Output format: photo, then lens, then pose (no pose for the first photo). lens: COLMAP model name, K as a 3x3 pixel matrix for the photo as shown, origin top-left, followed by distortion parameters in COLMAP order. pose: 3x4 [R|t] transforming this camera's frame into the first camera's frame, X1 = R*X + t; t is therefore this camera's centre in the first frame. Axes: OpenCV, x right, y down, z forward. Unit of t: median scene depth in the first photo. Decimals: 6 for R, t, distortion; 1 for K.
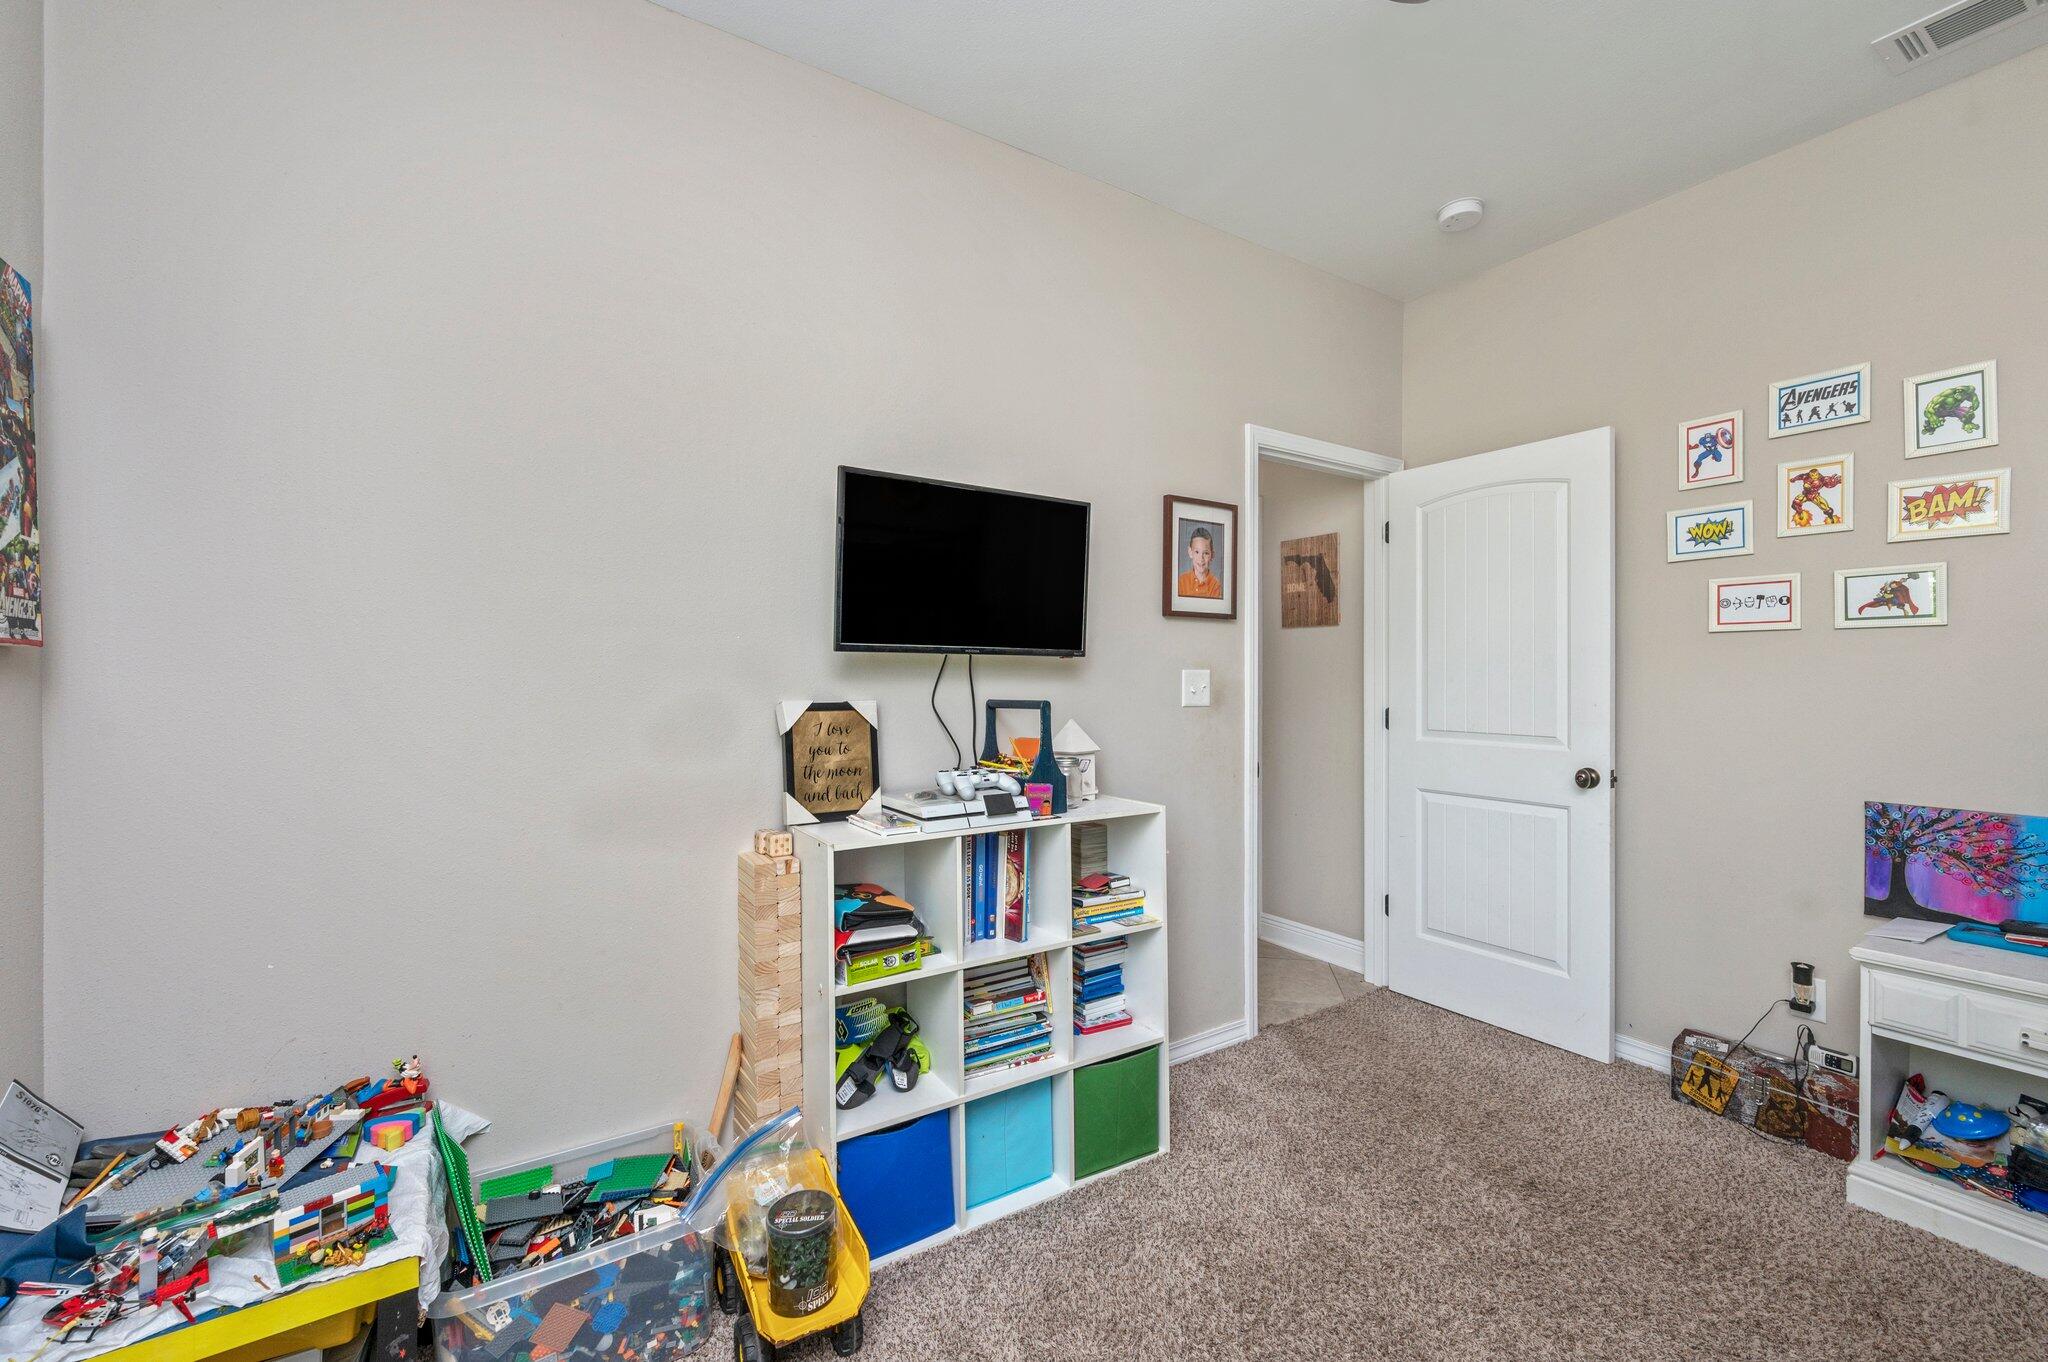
lens RADIAL K [[829.9, 0, 1018.8], [0, 829.9, 671.5], [0, 0, 1]] dist [-0.003256, -0.000260]
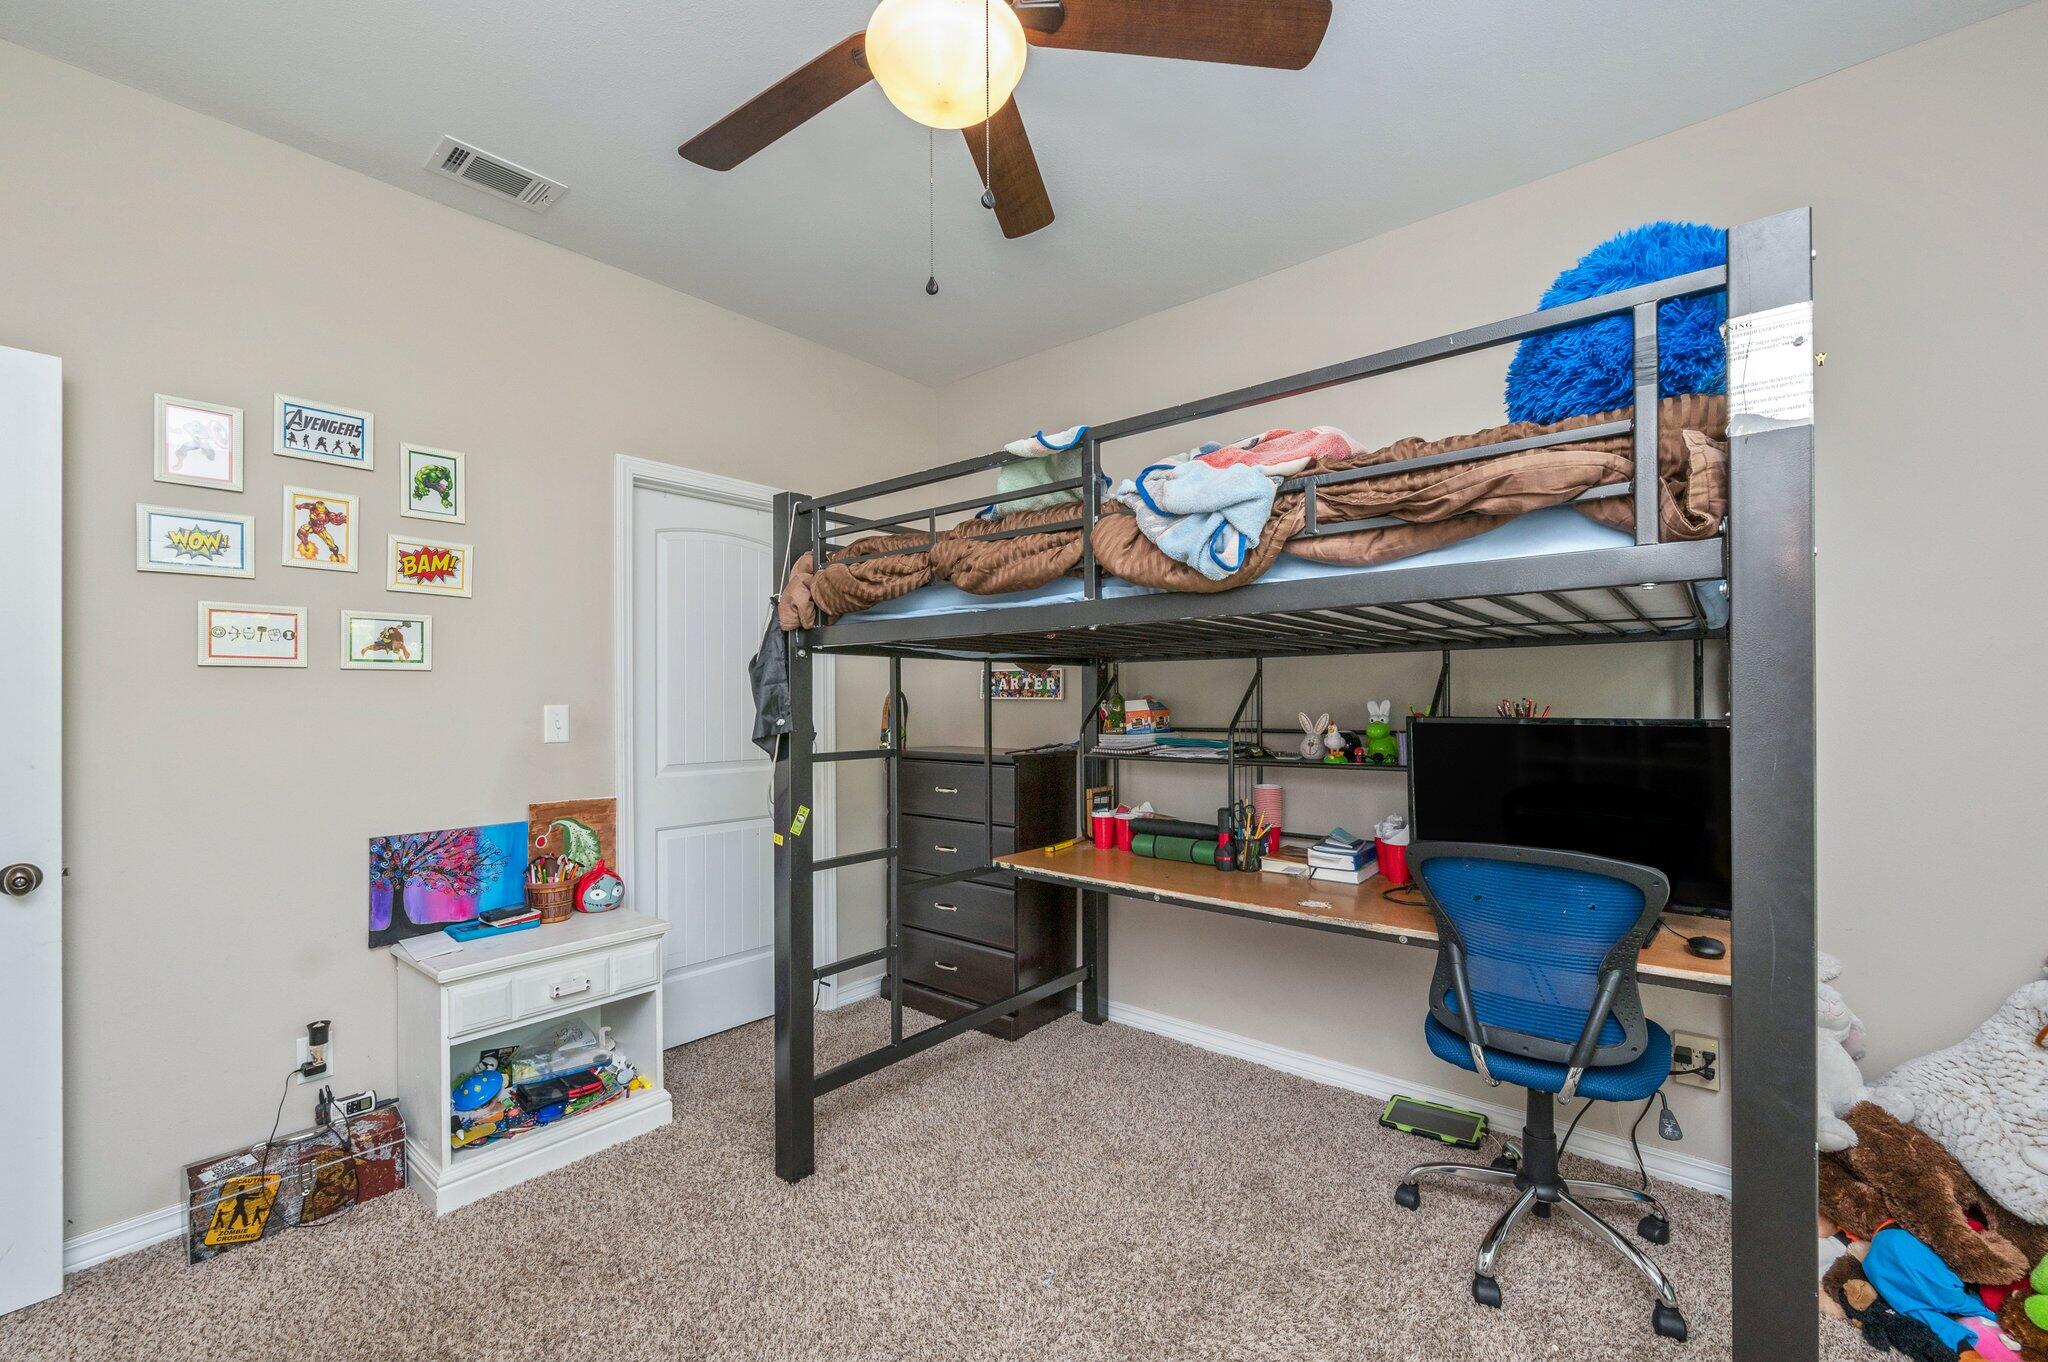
lens RADIAL K [[829.9, 0, 1025.0], [0, 829.9, 696.6], [0, 0, 1]] dist [-0.003256, -0.000260]
pose [[-0.282429, 0.006763, 0.959264, -0.196481], [0.006196, 0.999967, -0.005226, -0.008894], [-0.959268, 0.004467, -0.282462, 0.511484]]
